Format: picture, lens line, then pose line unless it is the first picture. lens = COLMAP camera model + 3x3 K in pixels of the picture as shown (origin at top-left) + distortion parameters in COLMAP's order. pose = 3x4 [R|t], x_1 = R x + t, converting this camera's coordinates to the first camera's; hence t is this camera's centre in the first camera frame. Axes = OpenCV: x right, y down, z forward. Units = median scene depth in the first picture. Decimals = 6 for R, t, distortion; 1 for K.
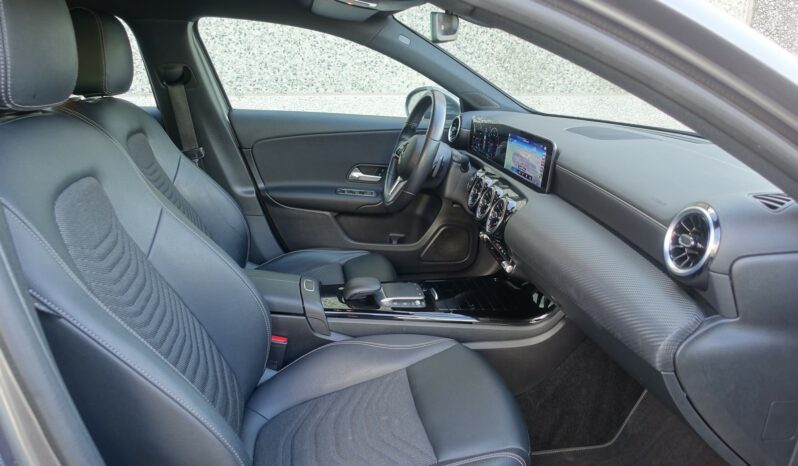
lens RADIAL K [[555.0, 0, 401.8], [0, 555.0, 229.8], [0, 0, 1]] dist [-0.004459, 0.002130]
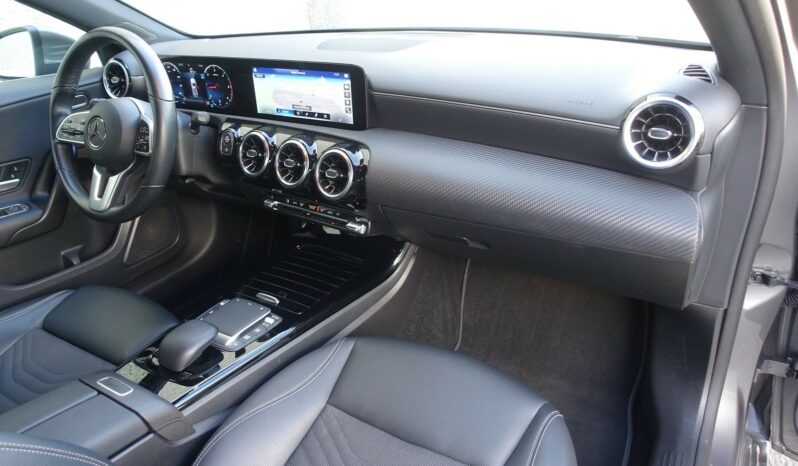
lens RADIAL K [[555.0, 0, 397.7], [0, 555.0, 236.4], [0, 0, 1]] dist [-0.004459, 0.002130]
pose [[0.655023, -0.413879, 0.632178, -0.278284], [0.298297, 0.910332, 0.286906, -0.132368], [-0.694236, 0.000647, 0.719747, 0.339740]]
